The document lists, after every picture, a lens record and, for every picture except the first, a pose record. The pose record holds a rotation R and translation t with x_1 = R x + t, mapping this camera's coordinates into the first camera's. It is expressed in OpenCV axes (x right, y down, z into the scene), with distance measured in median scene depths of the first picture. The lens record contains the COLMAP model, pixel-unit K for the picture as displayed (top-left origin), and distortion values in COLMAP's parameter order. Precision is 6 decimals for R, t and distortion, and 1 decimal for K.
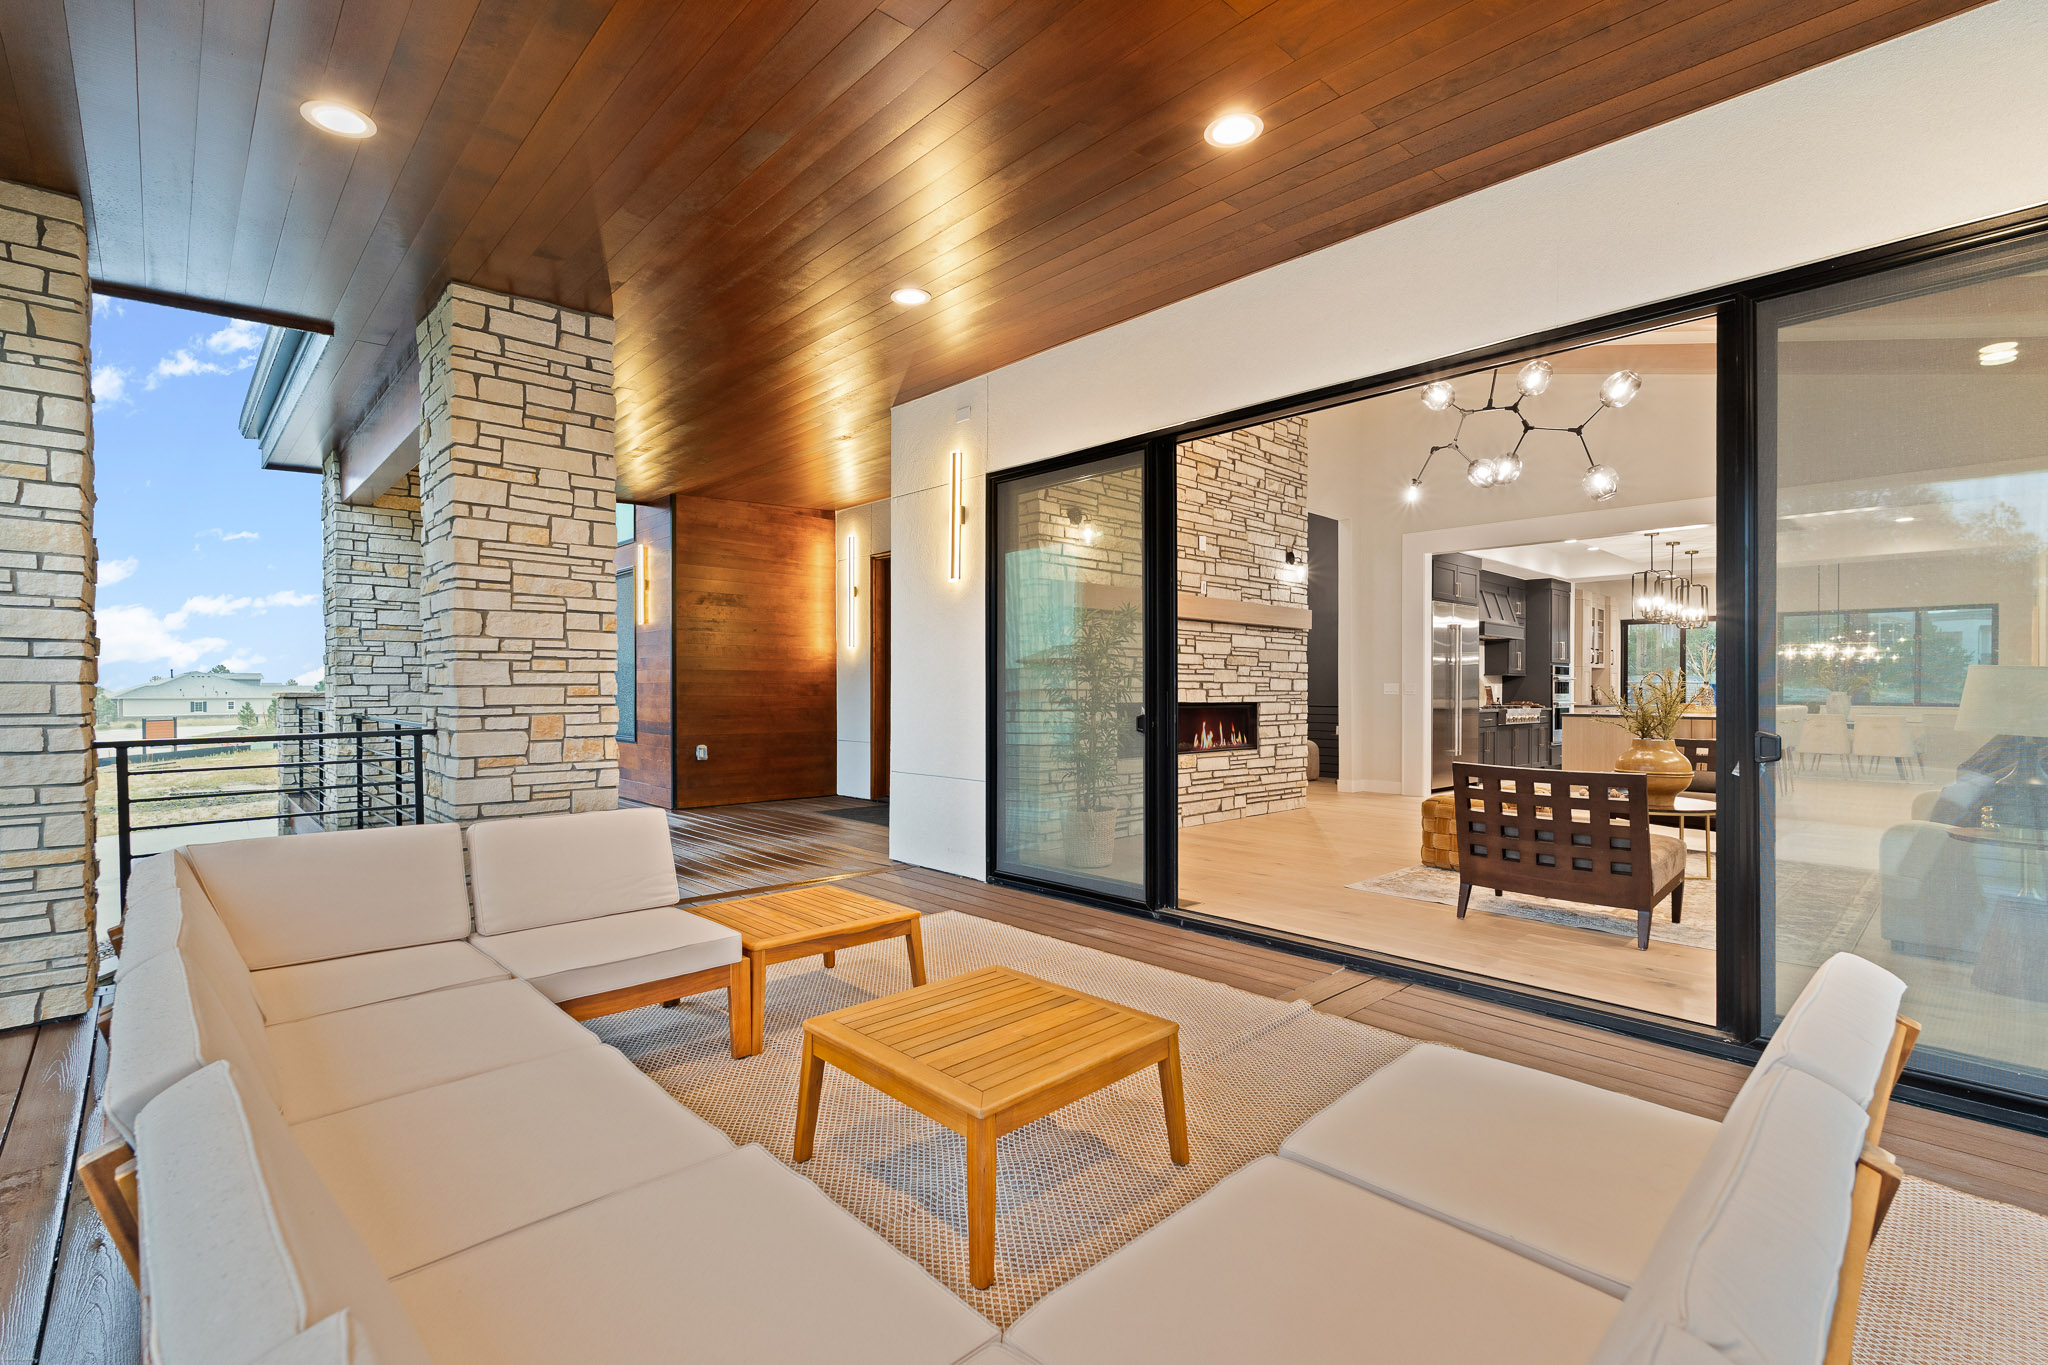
lens RADIAL K [[911.4, 0, 1029.1], [0, 911.4, 688.9], [0, 0, 1]] dist [-0.005101, 0.000659]
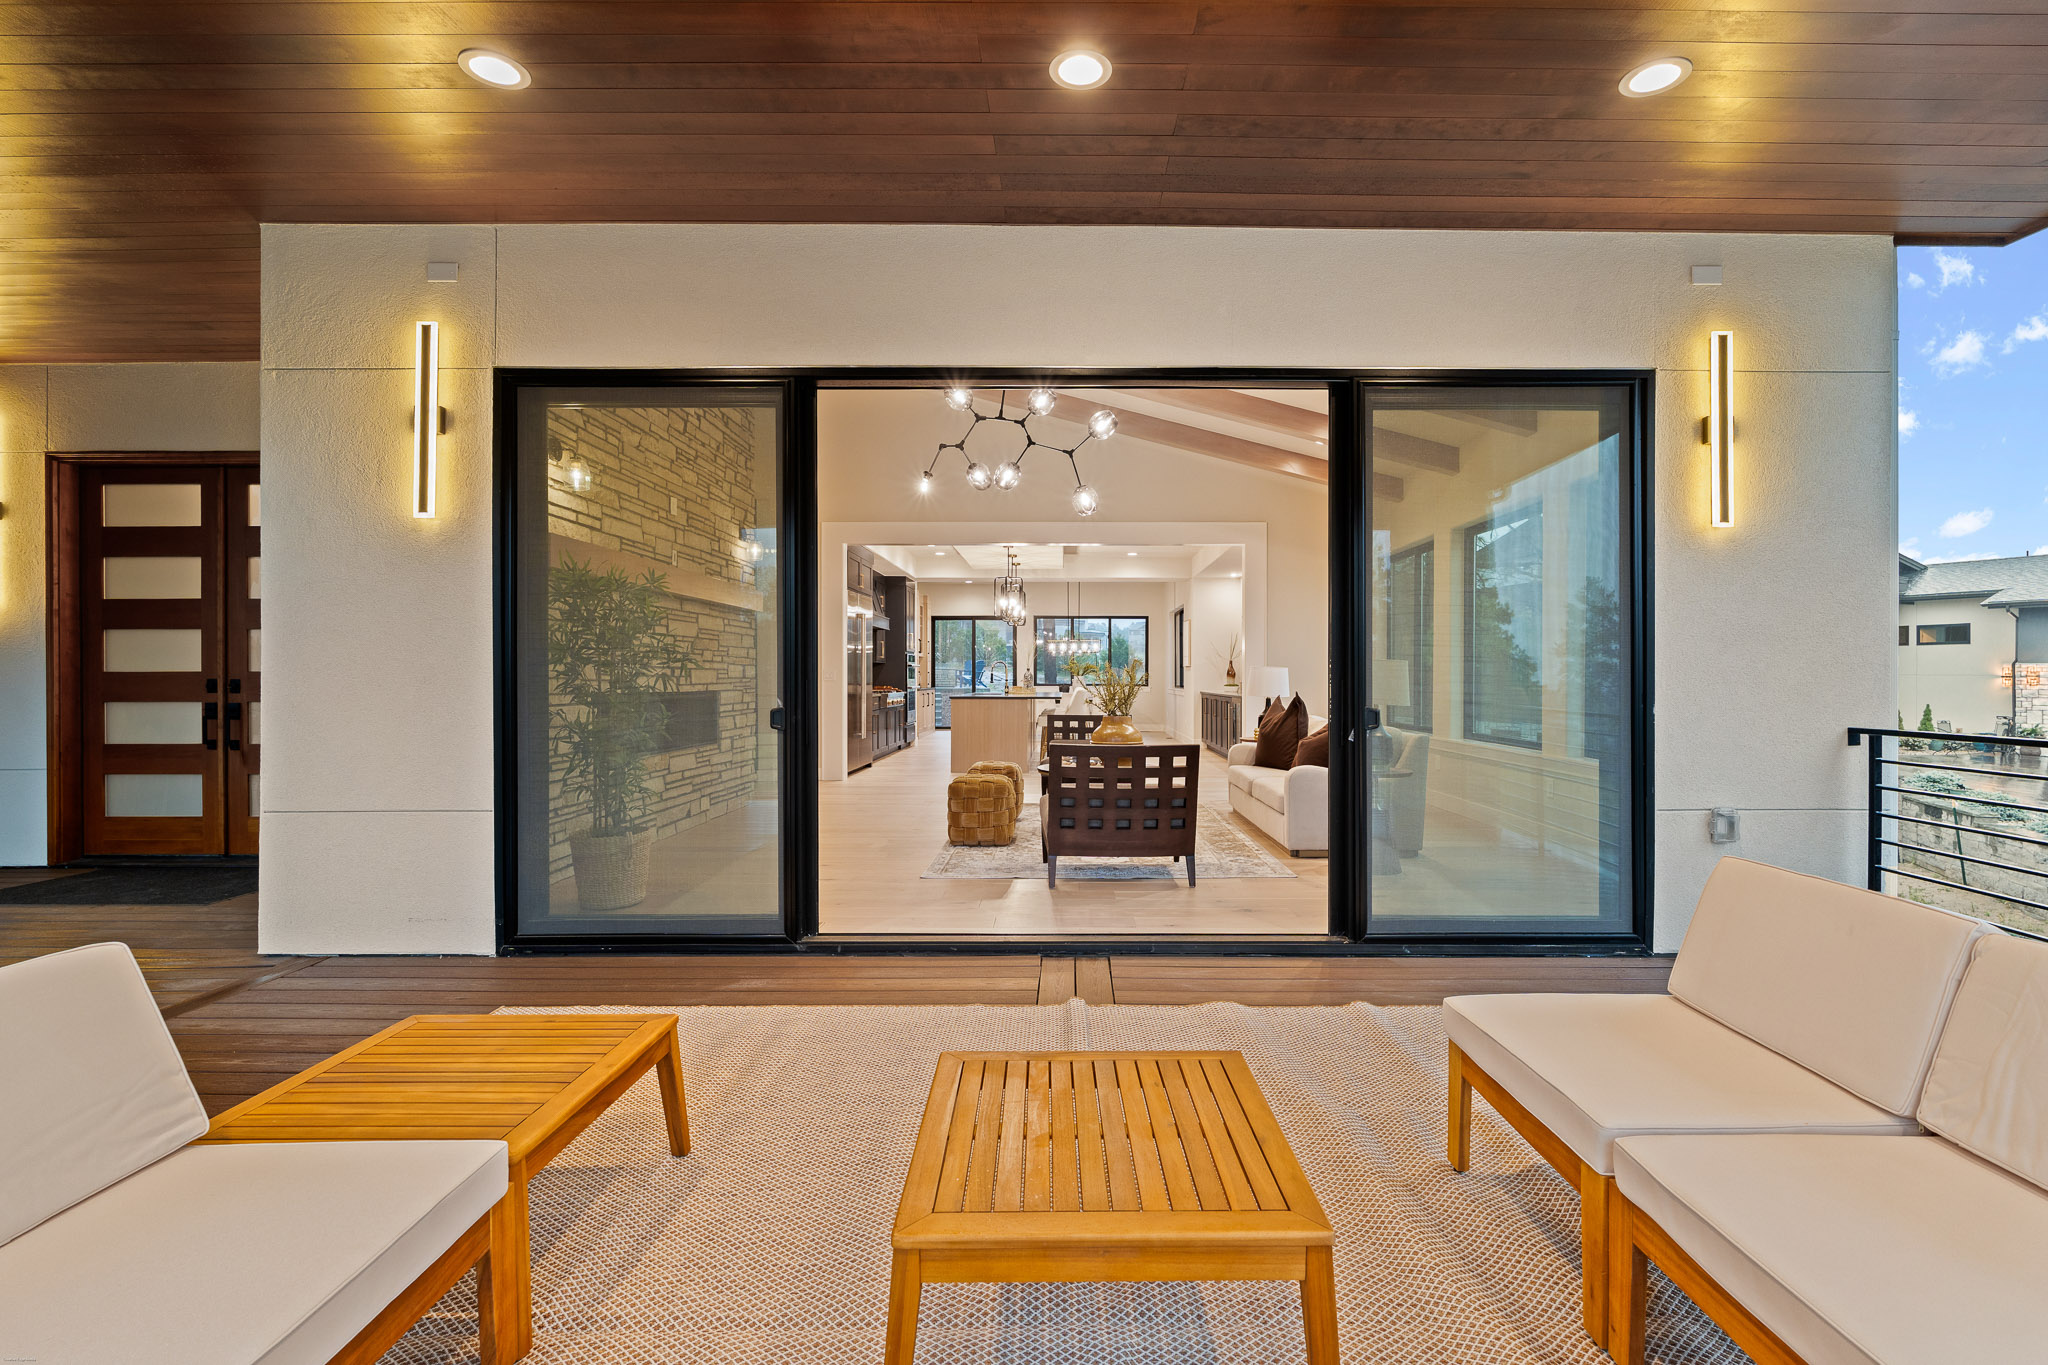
lens RADIAL K [[911.4, 0, 1024.4], [0, 911.4, 672.8], [0, 0, 1]] dist [-0.005101, 0.000659]
pose [[0.689394, -0.001459, 0.724385, -0.369906], [0.003137, 0.999995, -0.000971, -0.002500], [-0.724380, 0.002942, 0.689395, 0.312474]]
